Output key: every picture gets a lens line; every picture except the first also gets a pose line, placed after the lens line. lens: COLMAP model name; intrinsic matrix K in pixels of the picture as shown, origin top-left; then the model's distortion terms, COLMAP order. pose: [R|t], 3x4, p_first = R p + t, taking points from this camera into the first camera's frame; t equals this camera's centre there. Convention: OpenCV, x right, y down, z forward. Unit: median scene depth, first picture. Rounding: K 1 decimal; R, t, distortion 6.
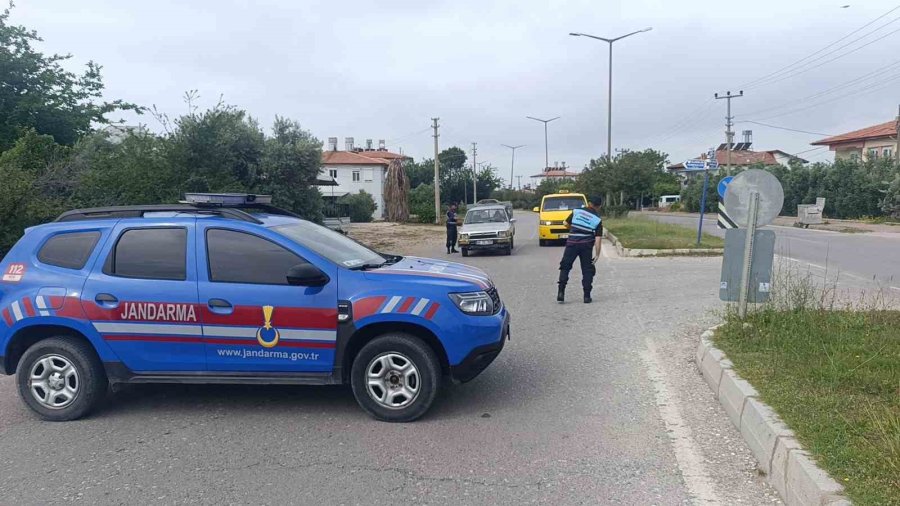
lens RADIAL K [[632.0, 0, 450.0], [0, 632.0, 253.0], [0, 0, 1]] dist [0.049310, -0.041111]
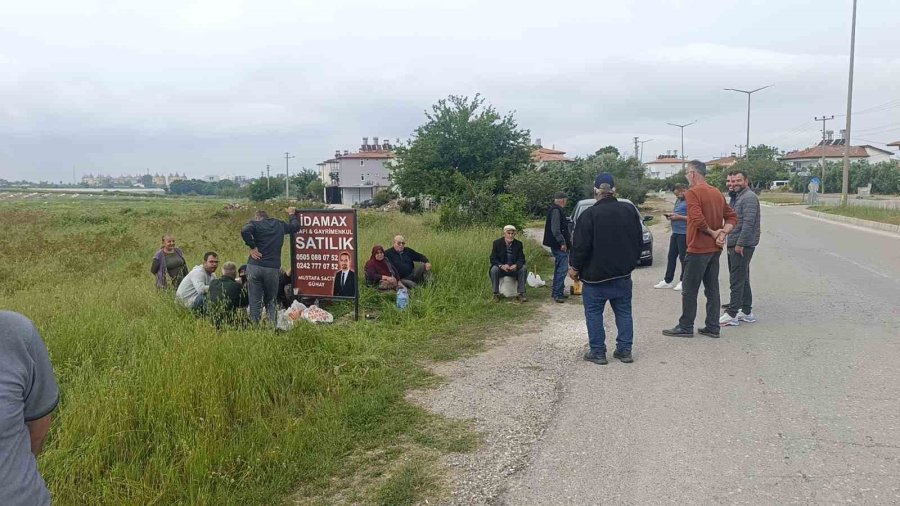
lens RADIAL K [[632.0, 0, 450.0], [0, 632.0, 253.0], [0, 0, 1]] dist [0.049310, -0.041111]
pose [[0.991553, 0.009364, -0.129364, -0.156804], [-0.006241, 0.999680, 0.024526, 0.030813], [0.129552, -0.023512, 0.991294, -0.400789]]
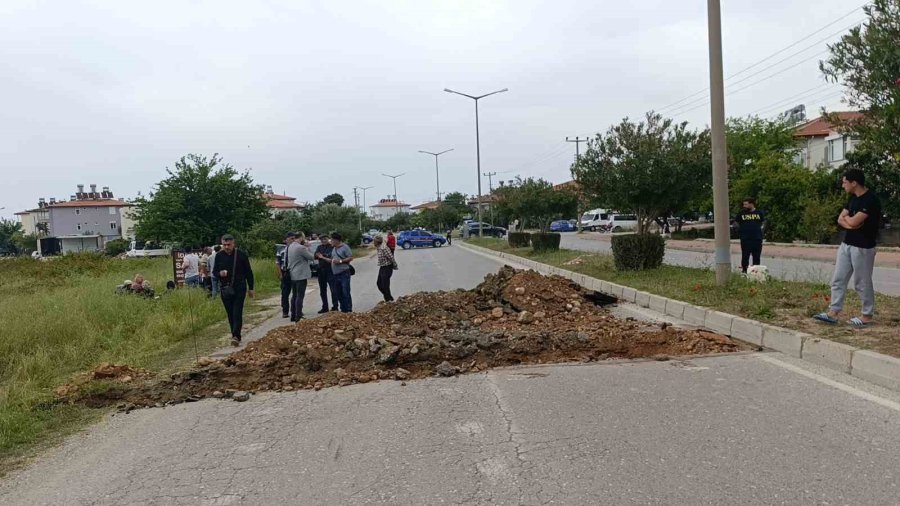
lens RADIAL K [[632.0, 0, 450.0], [0, 632.0, 253.0], [0, 0, 1]] dist [0.049310, -0.041111]
pose [[0.959183, -0.046881, 0.278873, -0.164773], [0.057582, 0.997881, -0.030300, 0.040558], [-0.276862, 0.045121, 0.959850, -0.558241]]
